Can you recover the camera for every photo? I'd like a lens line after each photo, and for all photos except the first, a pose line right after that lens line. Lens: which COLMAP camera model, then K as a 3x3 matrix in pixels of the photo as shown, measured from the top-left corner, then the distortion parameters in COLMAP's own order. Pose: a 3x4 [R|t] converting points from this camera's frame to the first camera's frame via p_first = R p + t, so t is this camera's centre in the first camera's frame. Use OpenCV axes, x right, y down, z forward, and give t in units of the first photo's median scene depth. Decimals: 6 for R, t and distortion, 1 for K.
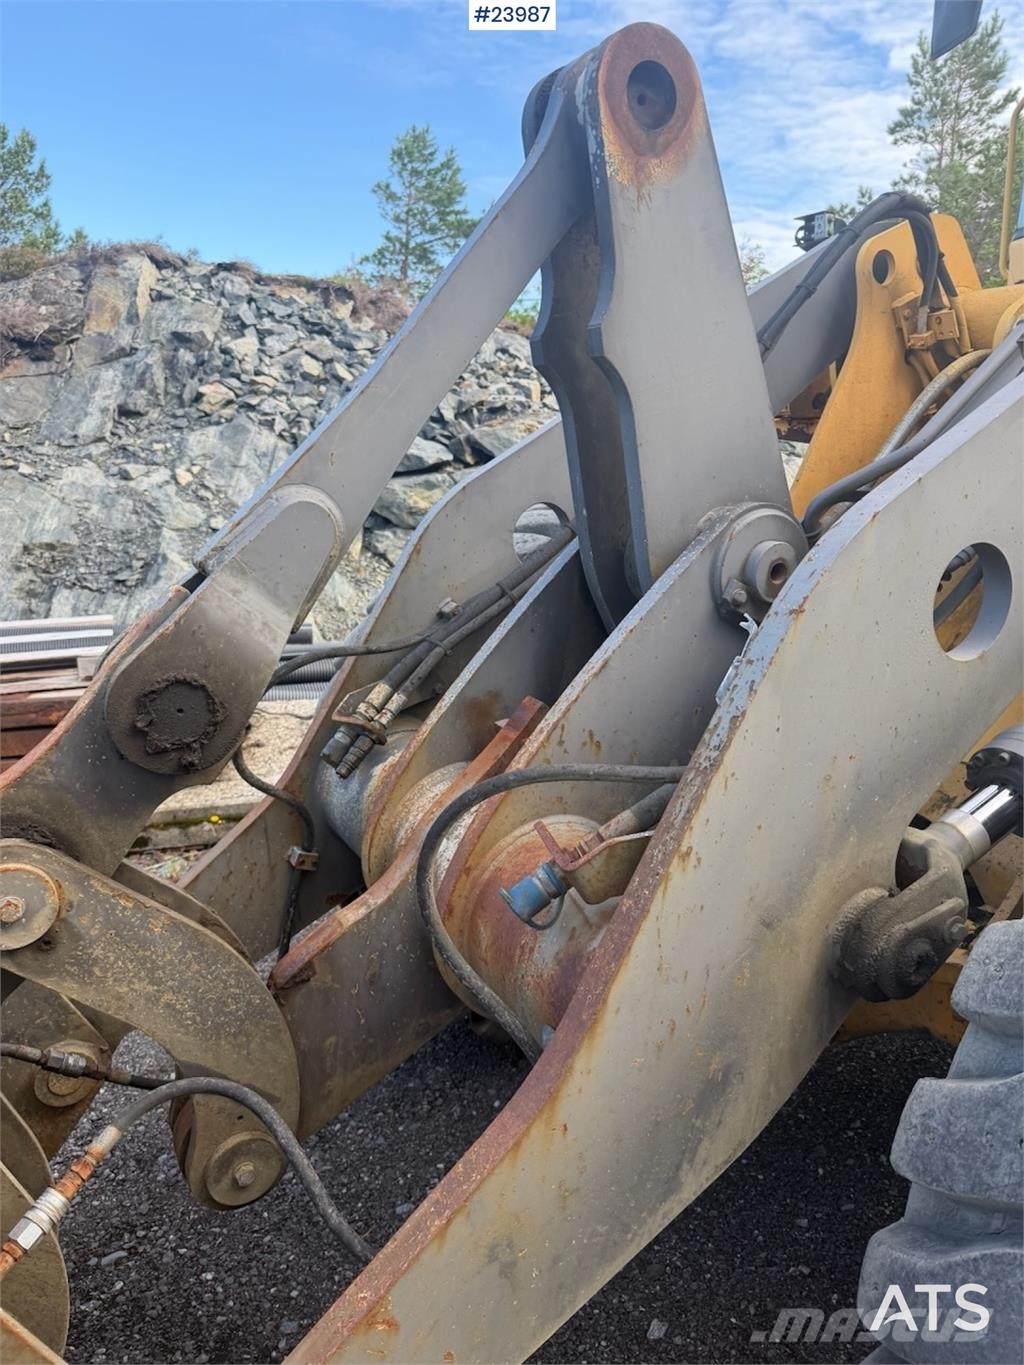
lens RADIAL K [[975.7, 0, 533.1], [0, 975.7, 690.1], [0, 0, 1]] dist [0.056776, -0.070439]
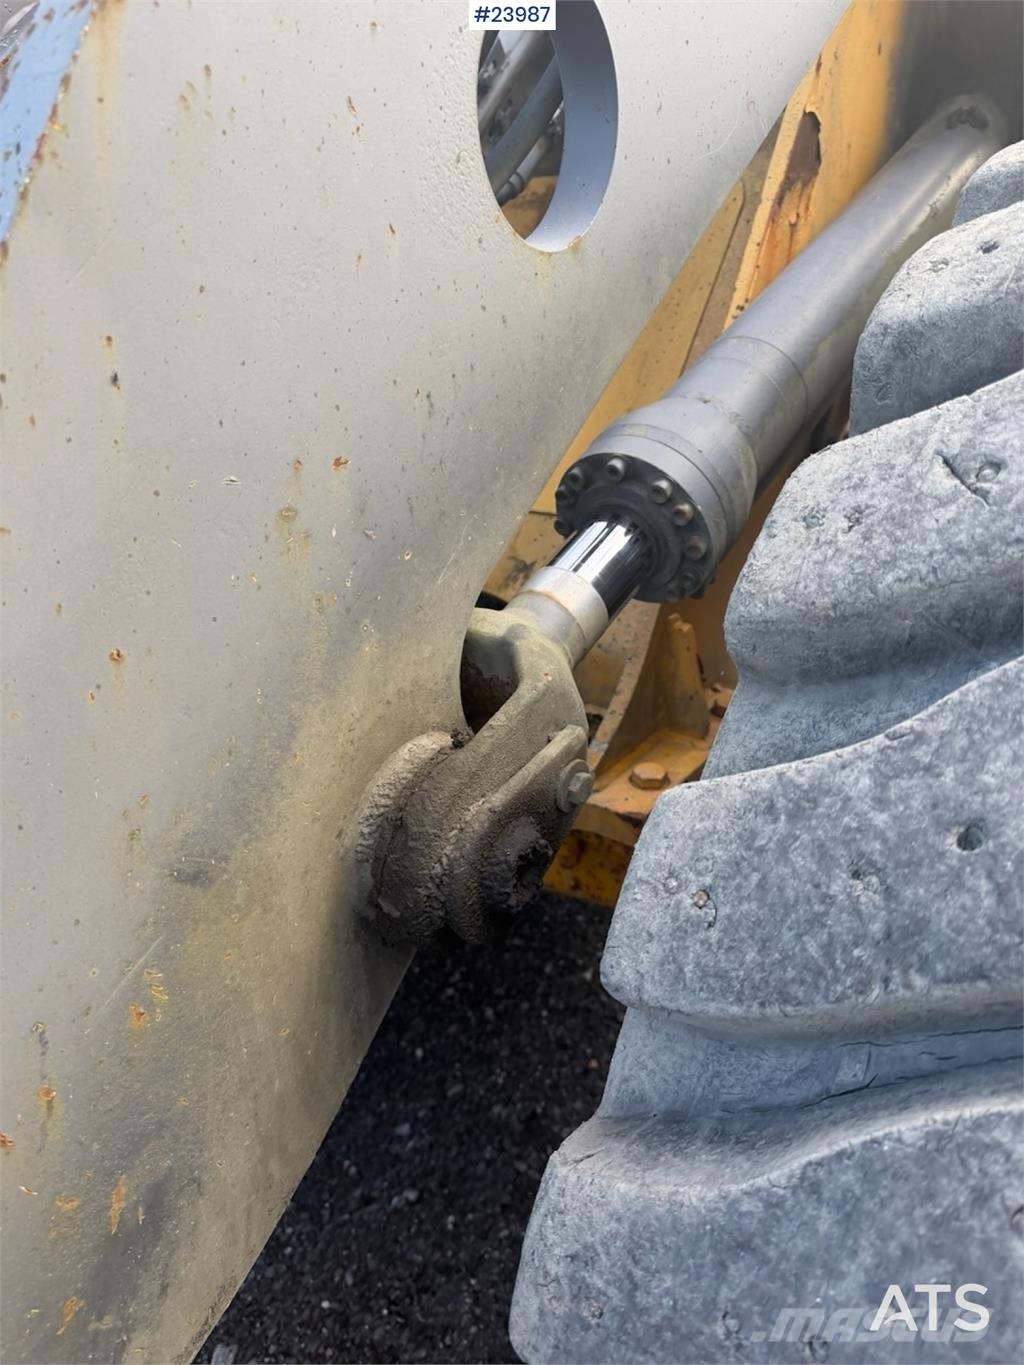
lens RADIAL K [[975.7, 0, 511.8], [0, 975.7, 685.1], [0, 0, 1]] dist [0.056776, -0.070439]
pose [[0.912581, -0.165681, 0.373827, 0.206589], [0.096371, 0.975627, 0.197143, 0.082288], [-0.397378, -0.143883, 0.906305, 0.537237]]
